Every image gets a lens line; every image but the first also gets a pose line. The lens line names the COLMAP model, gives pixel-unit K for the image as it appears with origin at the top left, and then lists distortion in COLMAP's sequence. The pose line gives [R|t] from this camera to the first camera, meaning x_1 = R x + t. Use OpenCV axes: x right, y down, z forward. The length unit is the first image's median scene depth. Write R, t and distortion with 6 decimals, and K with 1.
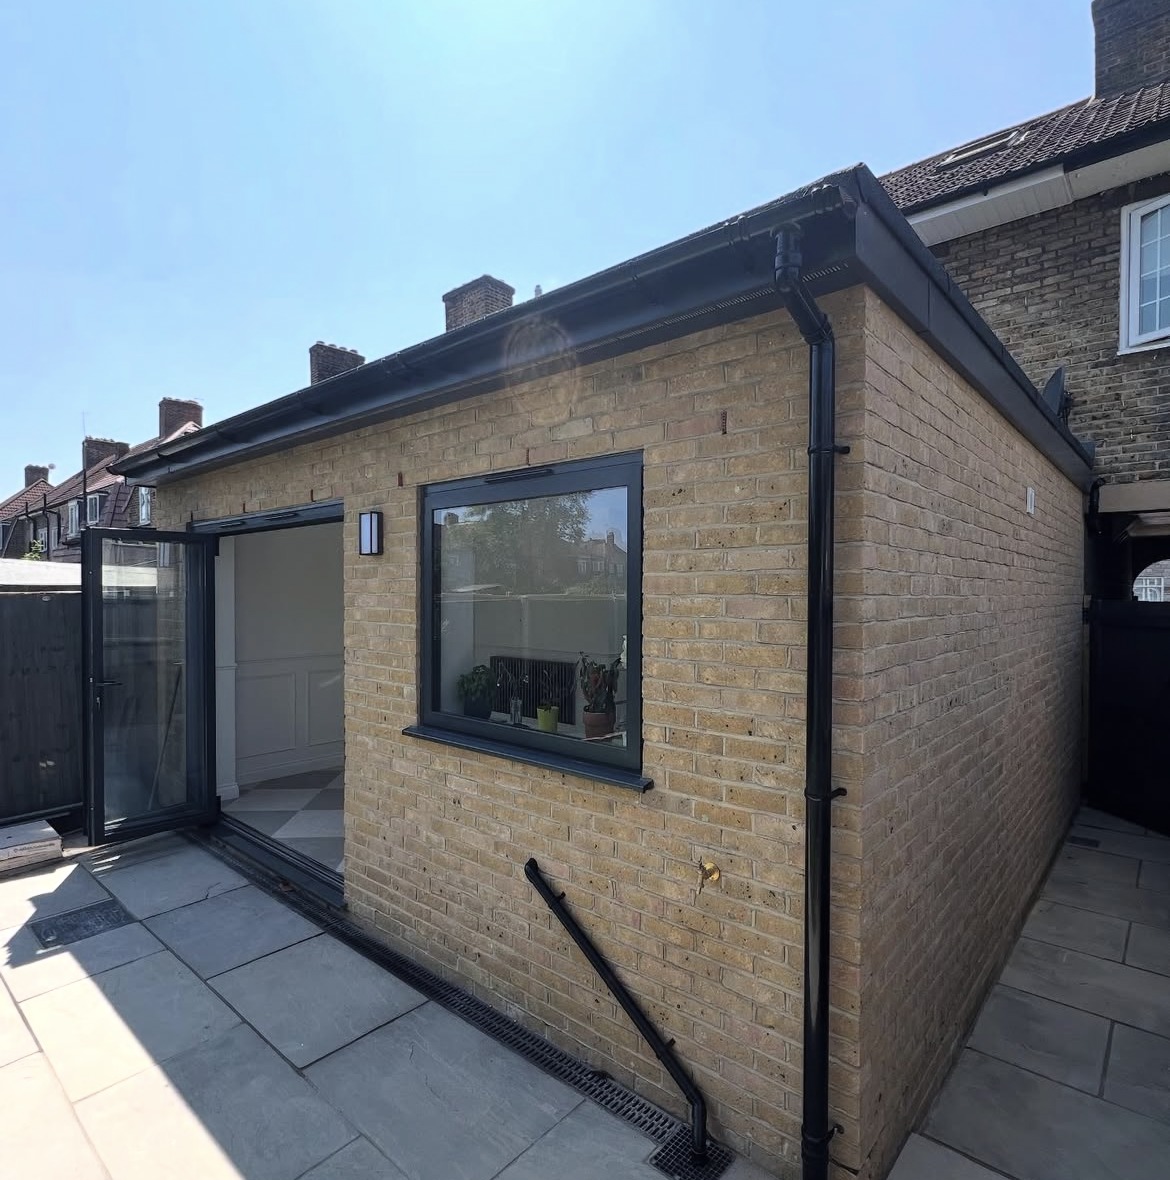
lens RADIAL K [[689.1, 0, 584.9], [0, 689.1, 594.1], [0, 0, 1]] dist [-0.002060, 0.001058]
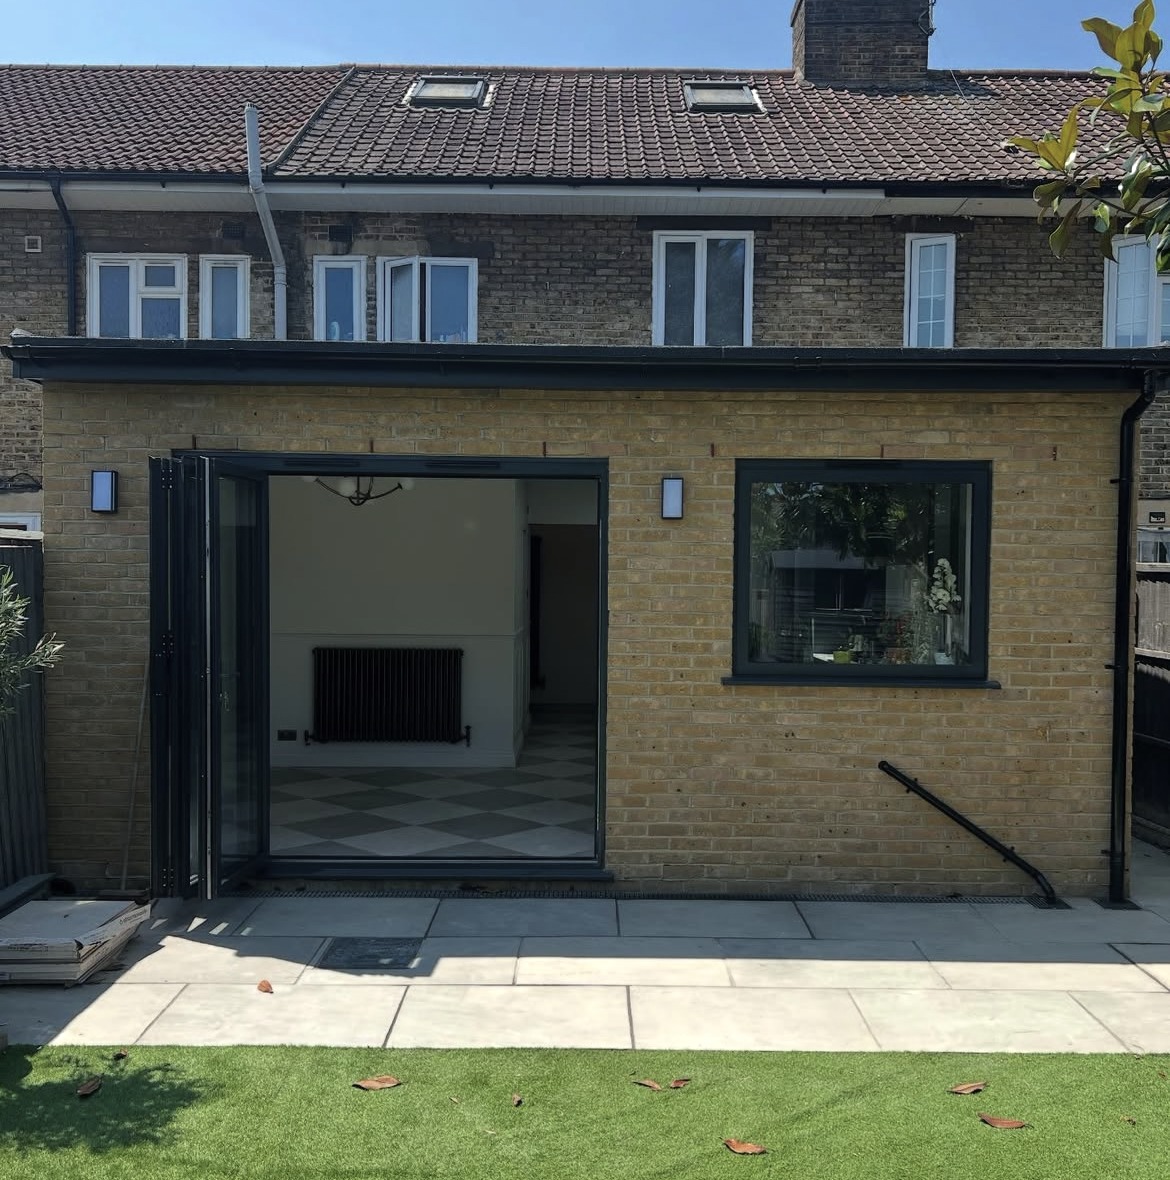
lens RADIAL K [[1153.4, 0, 585.2], [0, 1153.4, 589.7], [0, 0, 1]] dist [0.044375, 0.000000]
pose [[0.754361, -0.004296, 0.656445, -1.814473], [-0.005500, 0.999902, 0.012864, 0.033292], [-0.656436, -0.013315, 0.754264, -0.259018]]
